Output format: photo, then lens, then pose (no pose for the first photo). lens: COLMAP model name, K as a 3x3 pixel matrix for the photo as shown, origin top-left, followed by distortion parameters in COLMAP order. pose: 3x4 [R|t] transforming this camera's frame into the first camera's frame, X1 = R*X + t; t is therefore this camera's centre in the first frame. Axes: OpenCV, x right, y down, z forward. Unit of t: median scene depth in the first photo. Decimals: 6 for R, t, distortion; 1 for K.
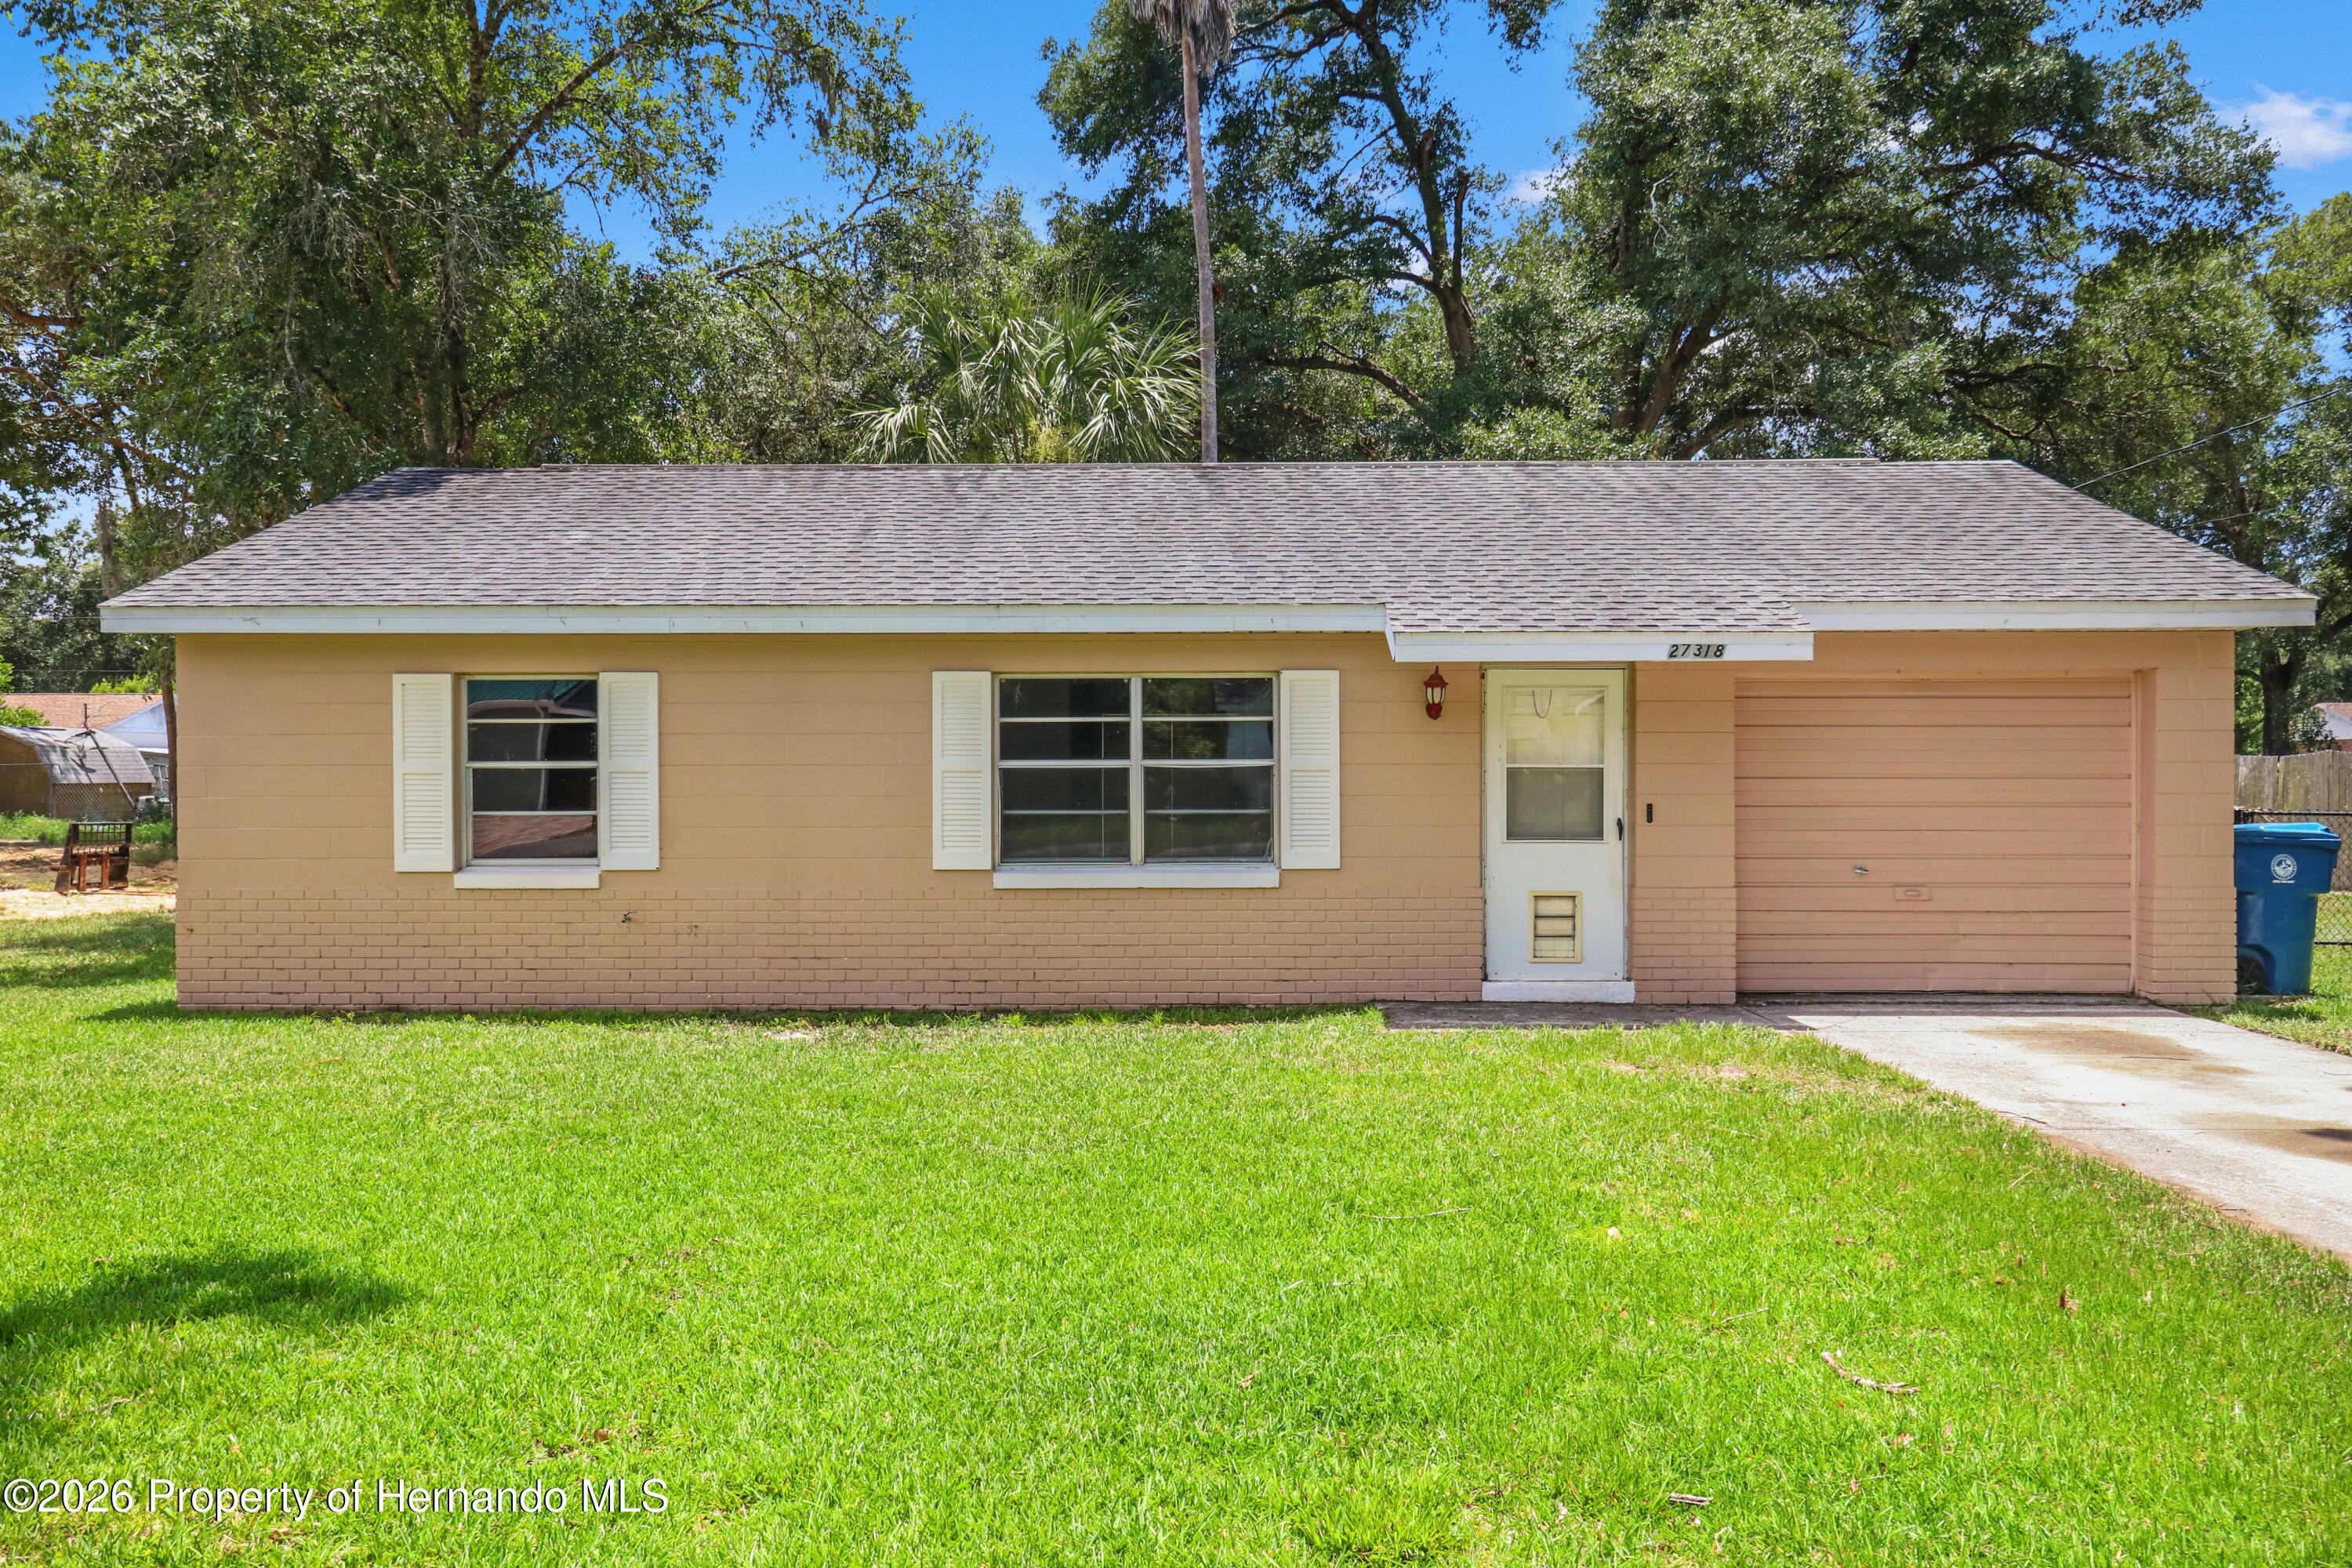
lens RADIAL K [[1807.0, 0, 1177.3], [0, 1807.0, 784.8], [0, 0, 1]] dist [-0.004464, 0.000410]
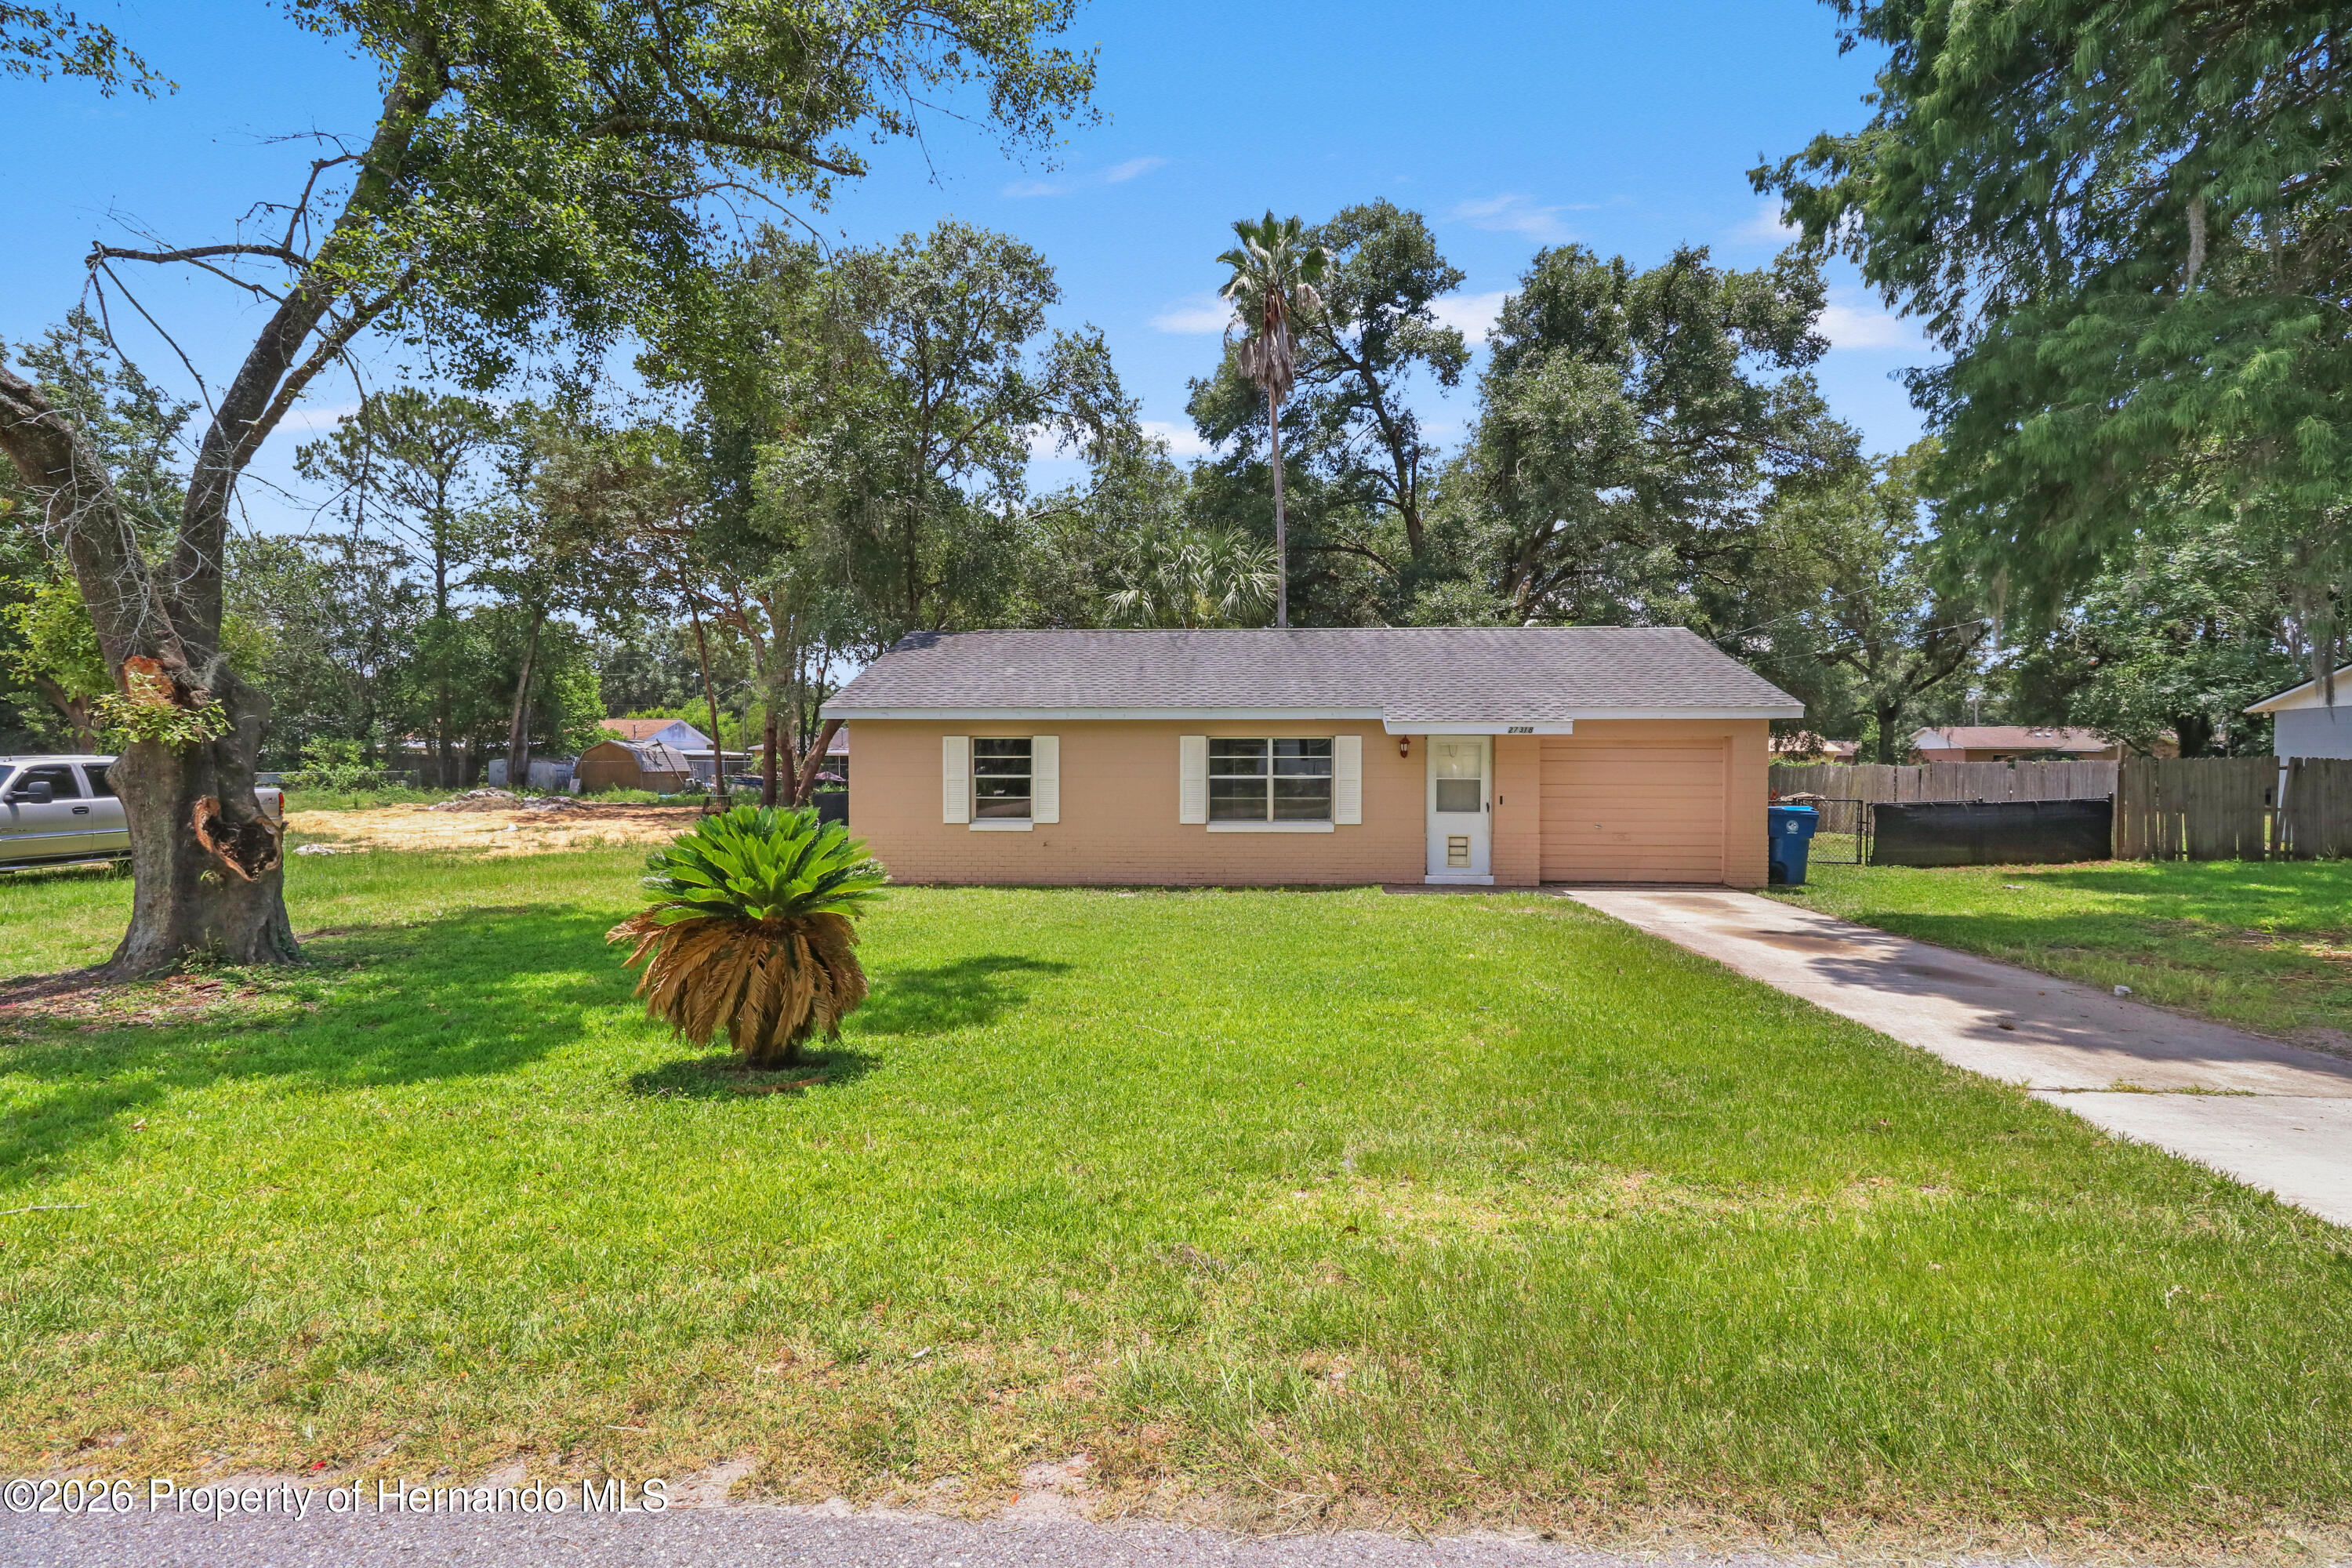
lens RADIAL K [[1126.8, 0, 1185.3], [0, 1126.8, 768.2], [0, 0, 1]] dist [0.001039, -0.002061]
pose [[0.999062, 0.003498, -0.043151, -0.051063], [-0.003473, 0.999994, 0.000646, -0.017465], [0.043153, -0.000495, 0.999068, -0.304679]]
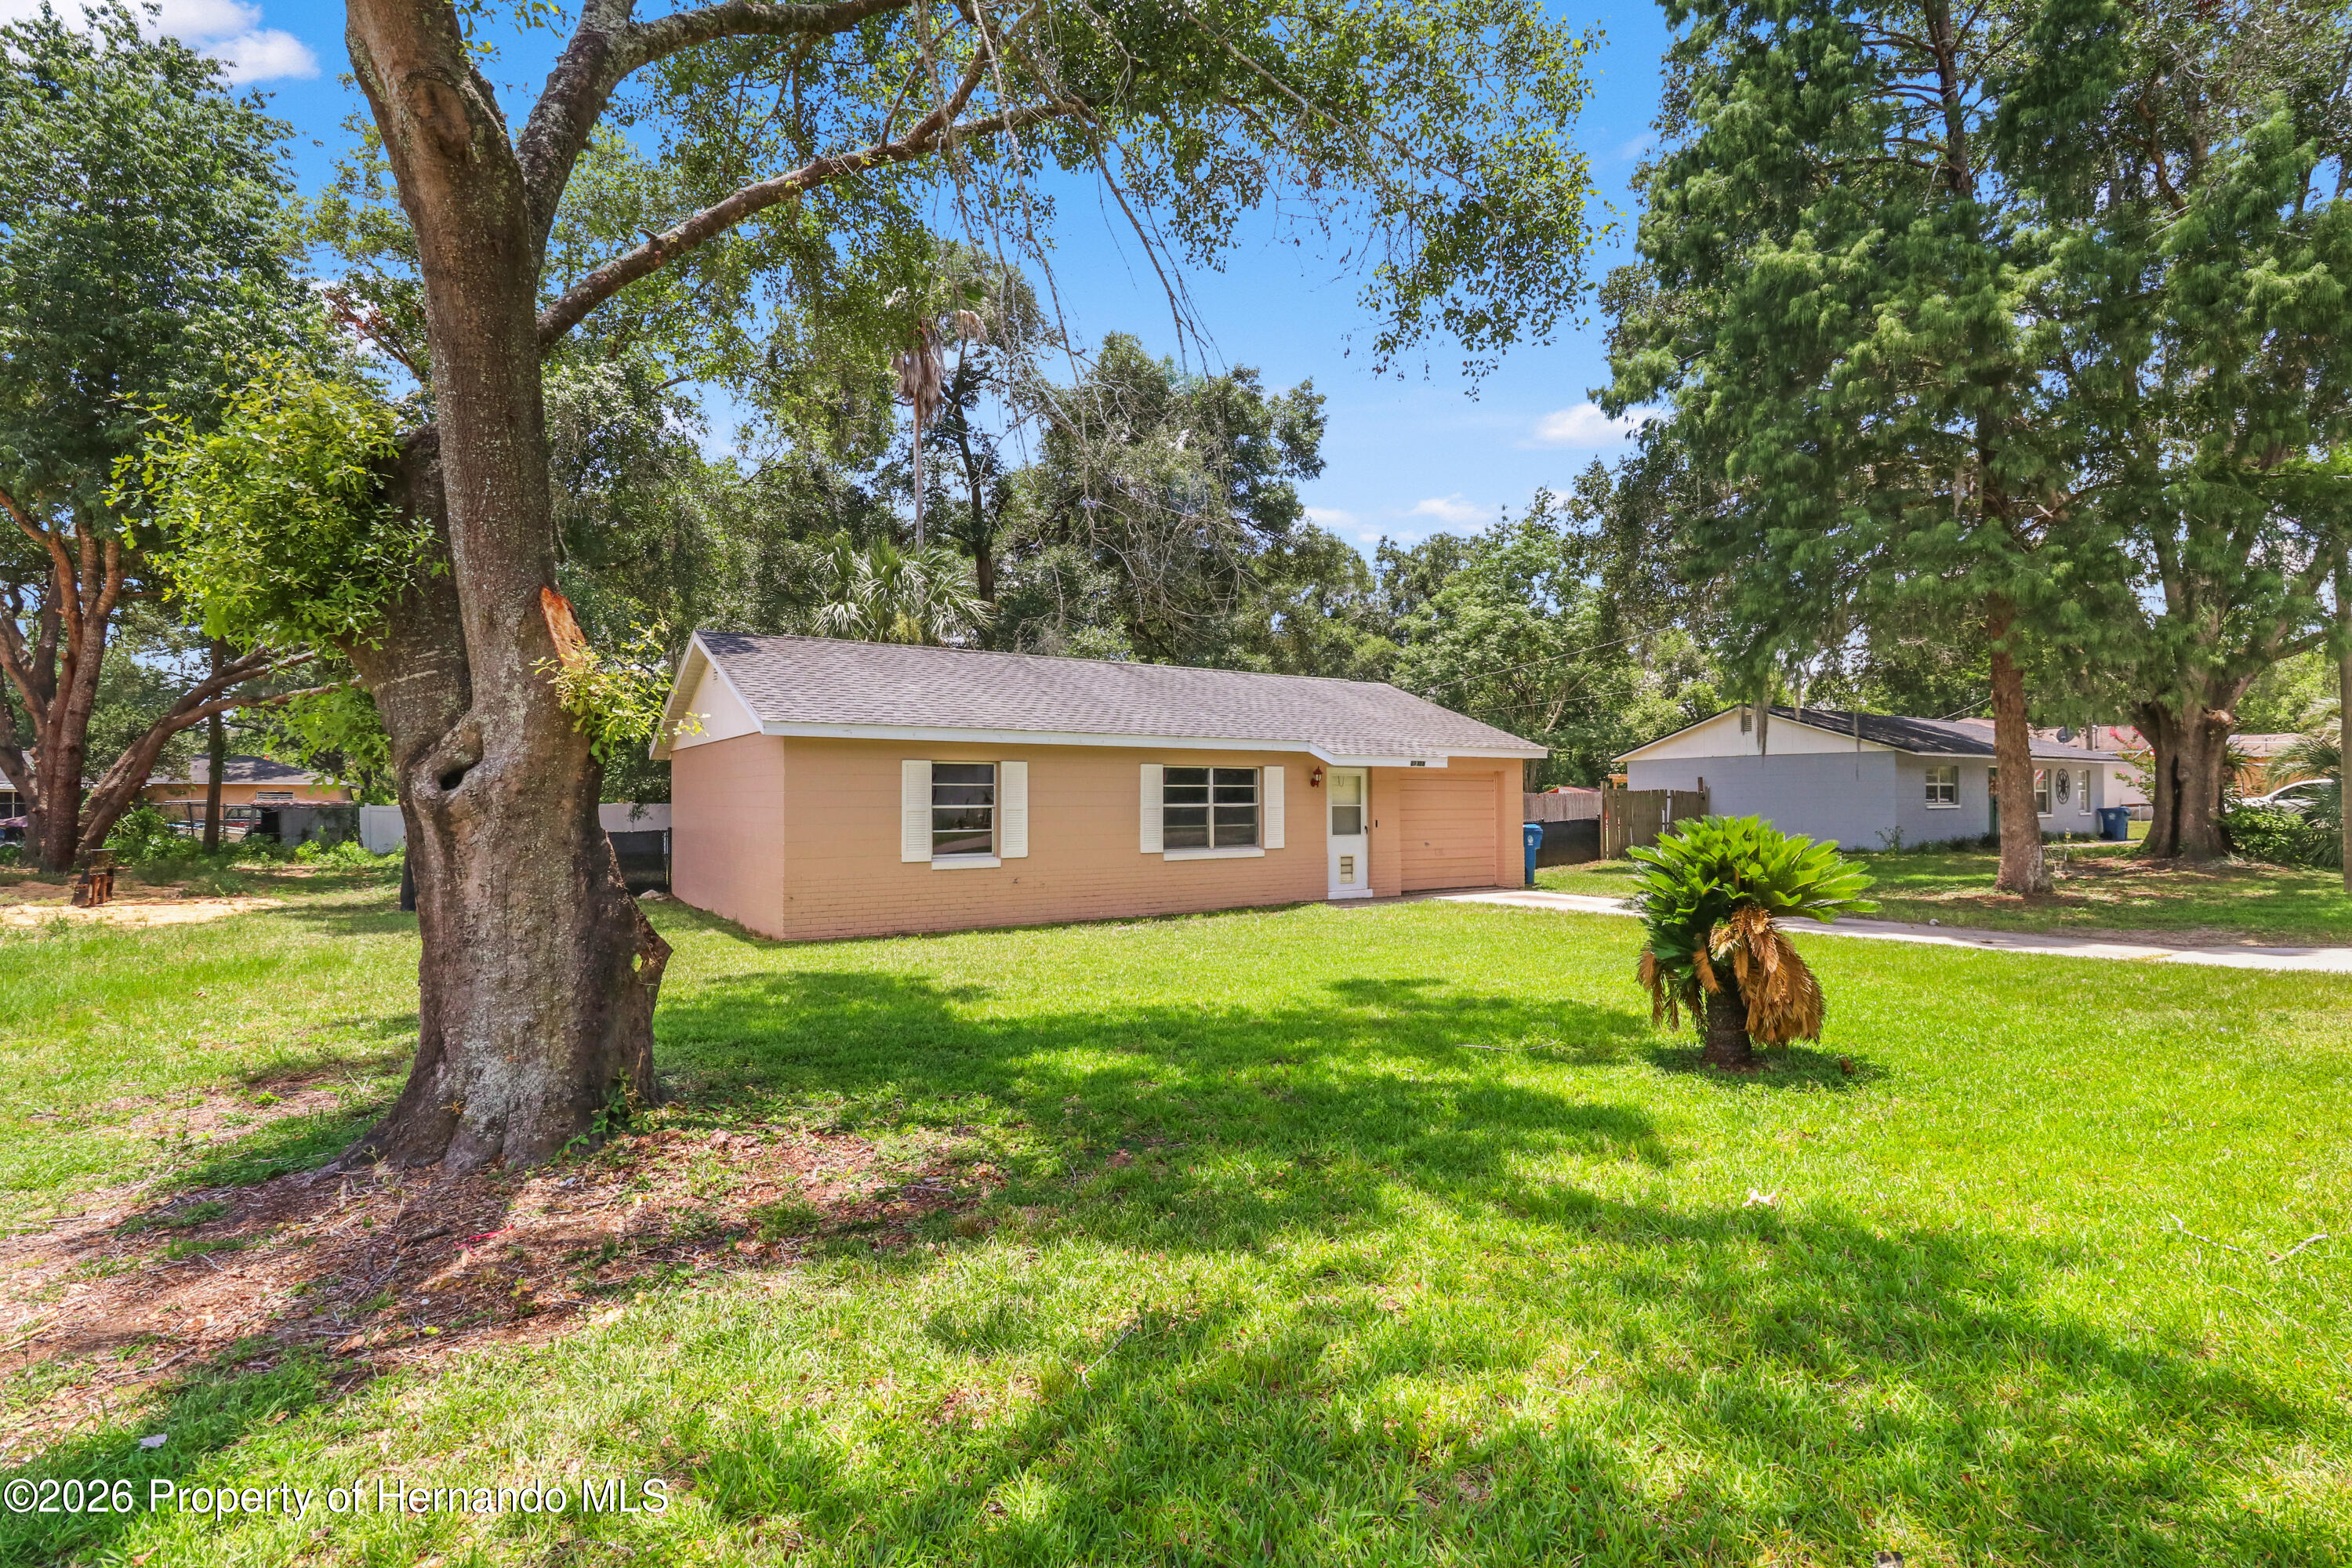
lens RADIAL K [[1126.8, 0, 1196.8], [0, 1126.8, 788.7], [0, 0, 1]] dist [0.001039, -0.002061]
pose [[0.804646, 0.004466, 0.593738, -0.677365], [0.010011, 0.999728, -0.021086, -0.002004], [-0.593671, 0.022911, 0.804382, -0.112647]]
